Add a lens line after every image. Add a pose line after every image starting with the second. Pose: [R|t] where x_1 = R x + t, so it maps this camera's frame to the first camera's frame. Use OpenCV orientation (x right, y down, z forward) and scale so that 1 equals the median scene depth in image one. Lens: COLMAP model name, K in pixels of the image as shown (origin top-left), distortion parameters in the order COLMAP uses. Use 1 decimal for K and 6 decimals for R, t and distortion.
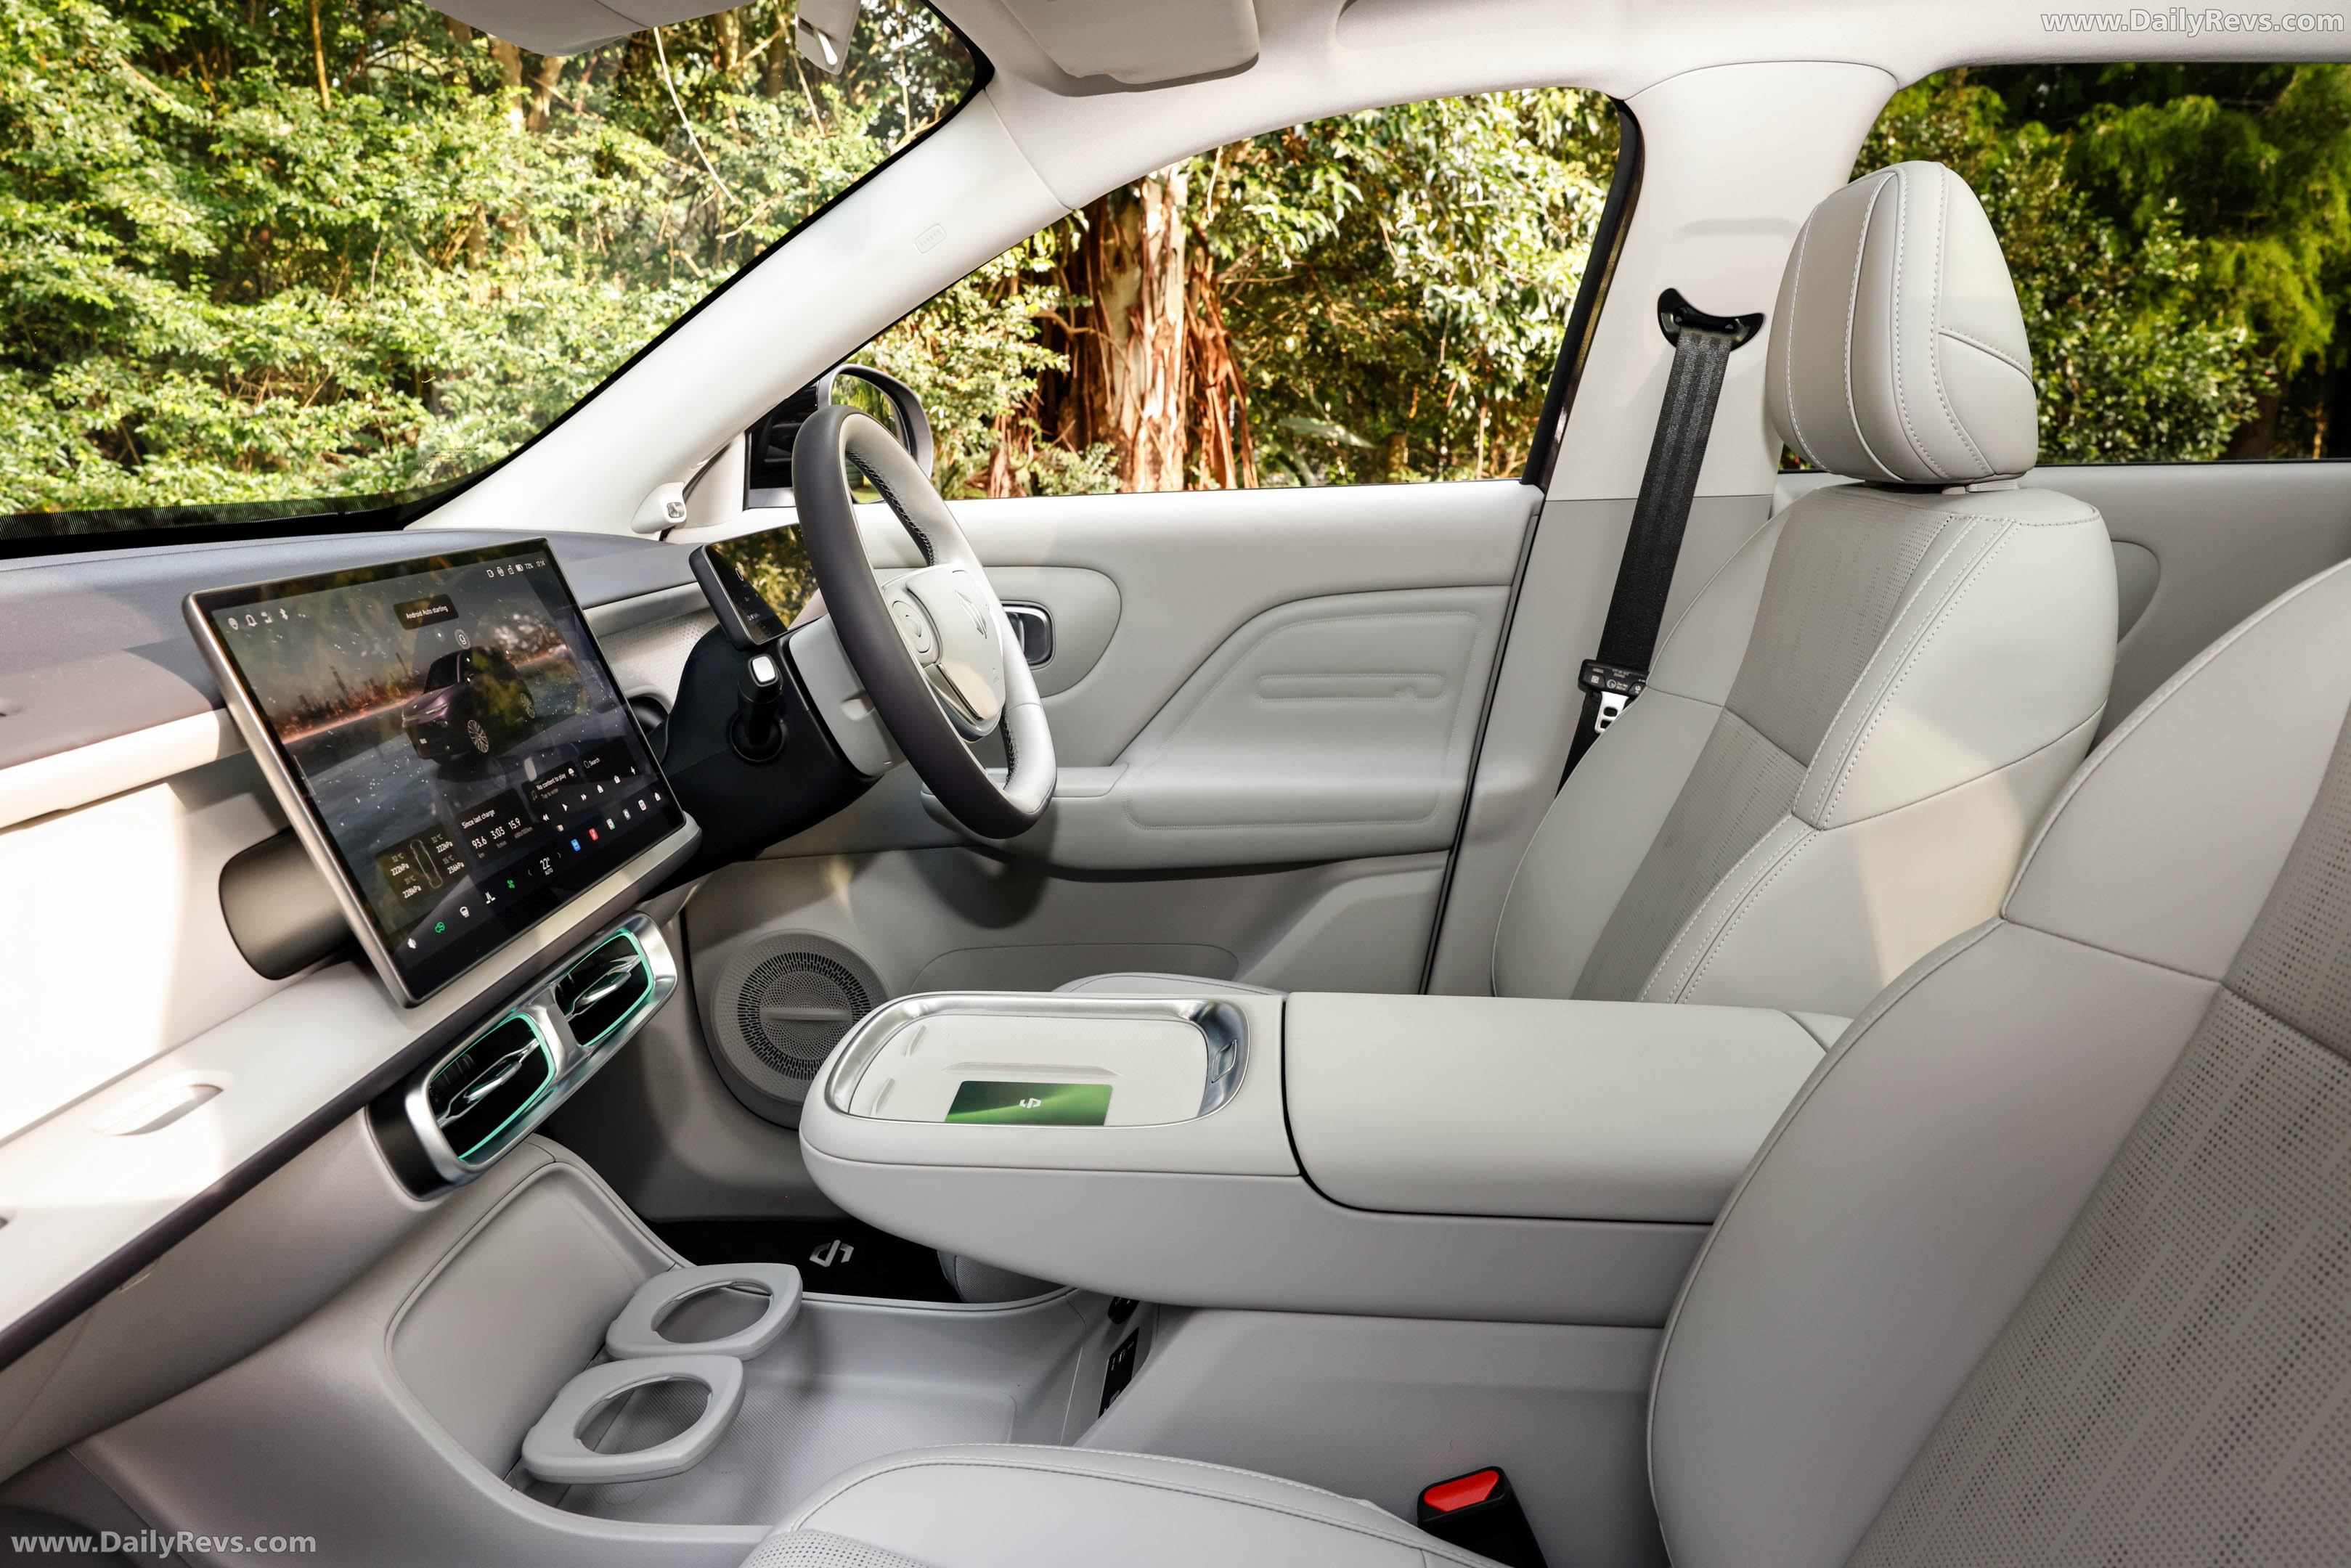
lens RADIAL K [[1571.6, 0, 1182.8], [0, 1571.6, 786.6], [0, 0, 1]] dist [0.003093, 0.006573]
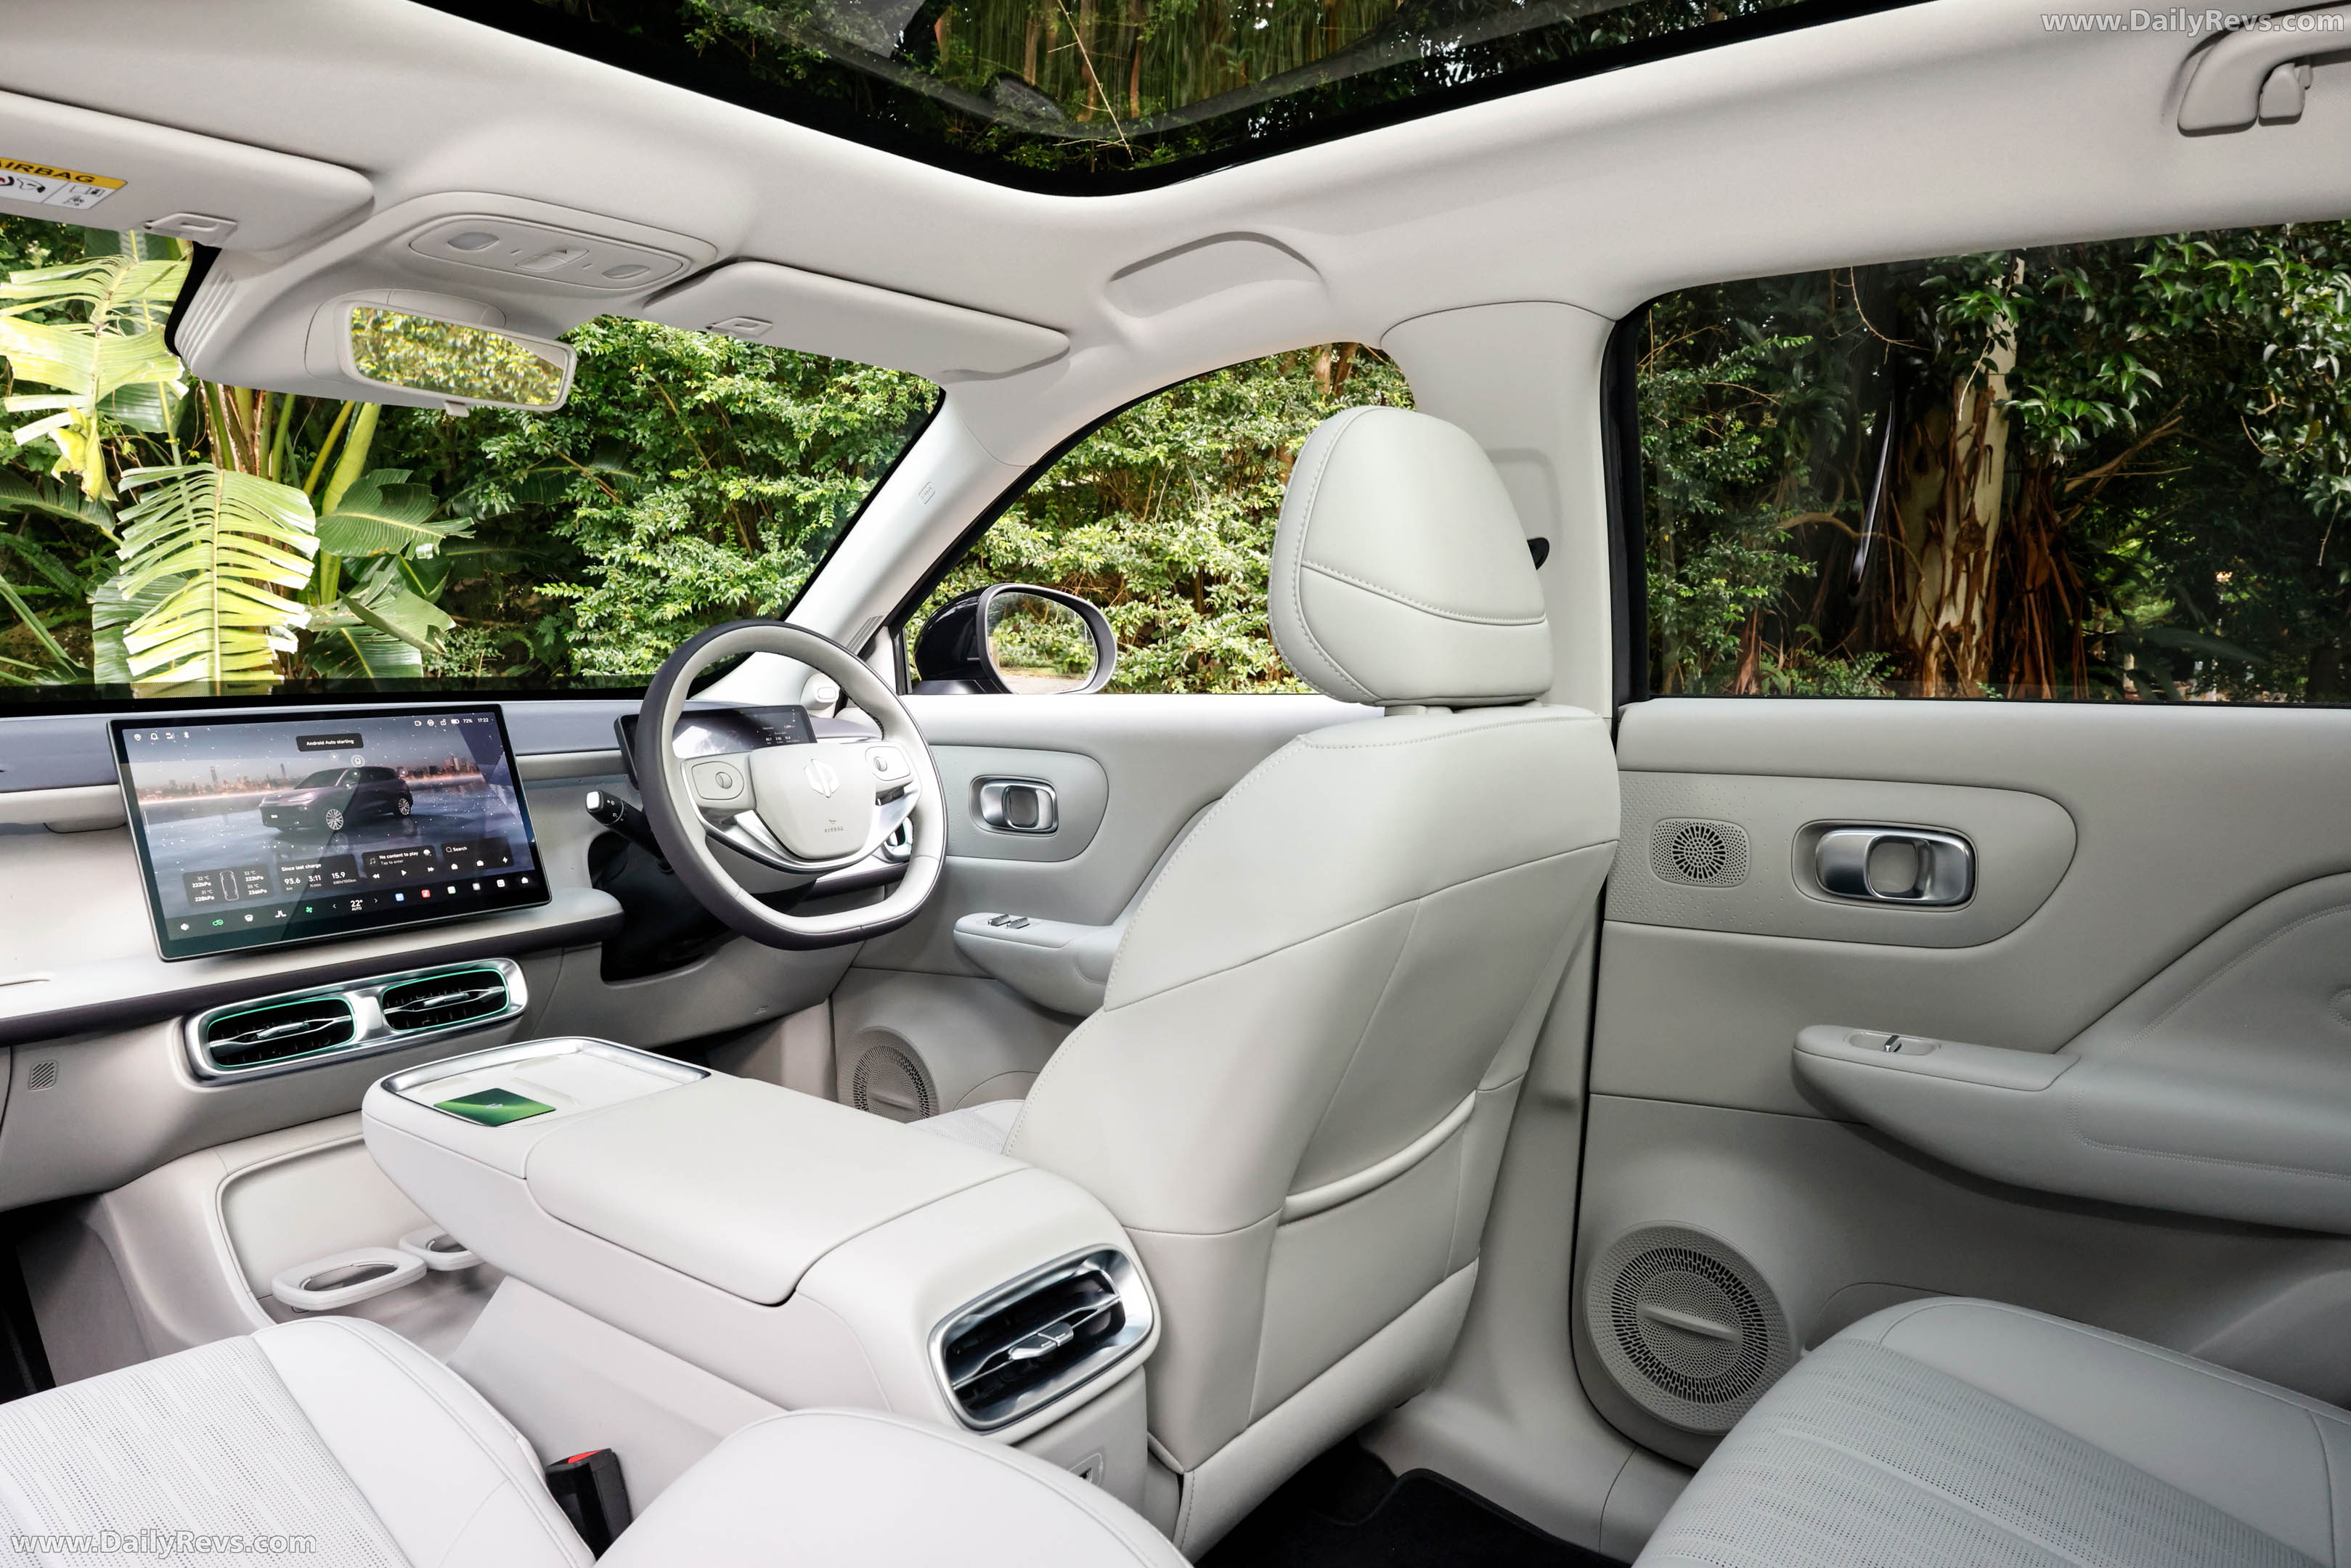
lens RADIAL K [[1571.6, 0, 1177.6], [0, 1571.6, 790.3], [0, 0, 1]] dist [0.003093, 0.006573]
pose [[0.836499, 0.075547, -0.542736, 0.660259], [-0.140187, 0.986994, -0.078679, -0.031789], [0.529733, 0.141900, 0.836210, 0.054195]]
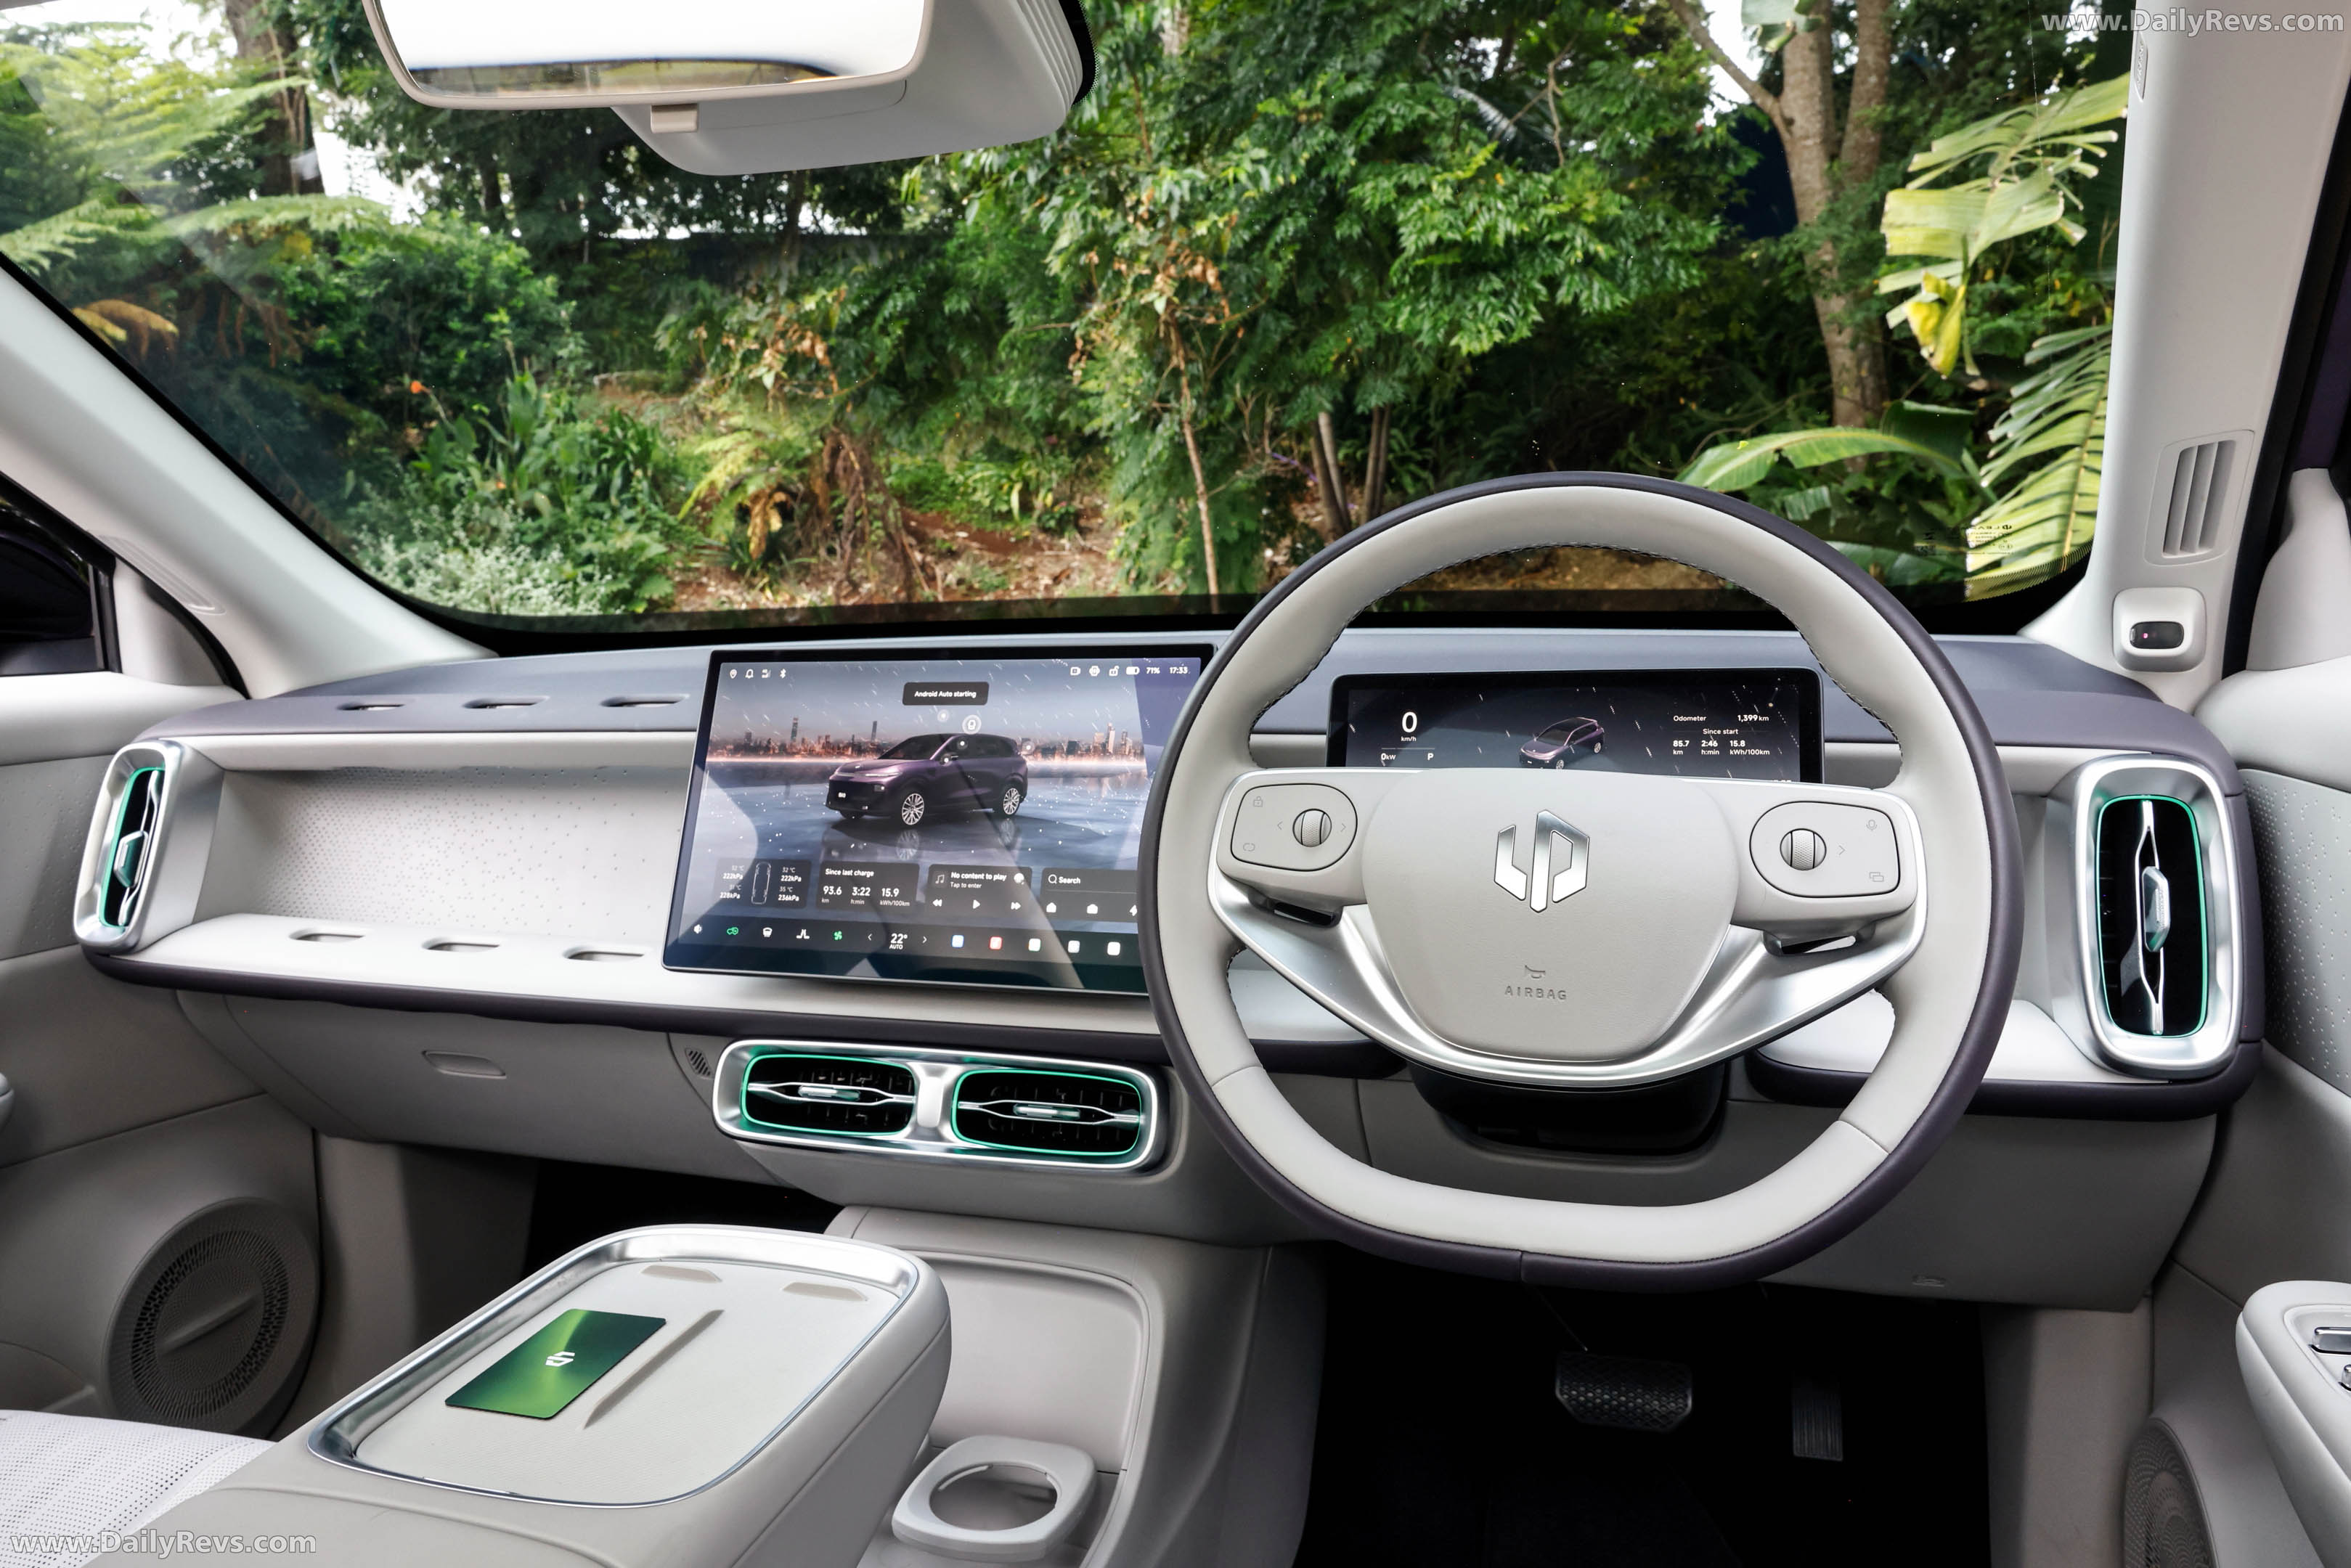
lens RADIAL K [[1571.6, 0, 1184.3], [0, 1571.6, 777.8], [0, 0, 1]] dist [0.003093, 0.006573]
pose [[-0.232581, 0.166421, -0.958233, 0.316422], [-0.186723, 0.959283, 0.211924, -0.182443], [0.954484, 0.228213, -0.192037, 0.787198]]
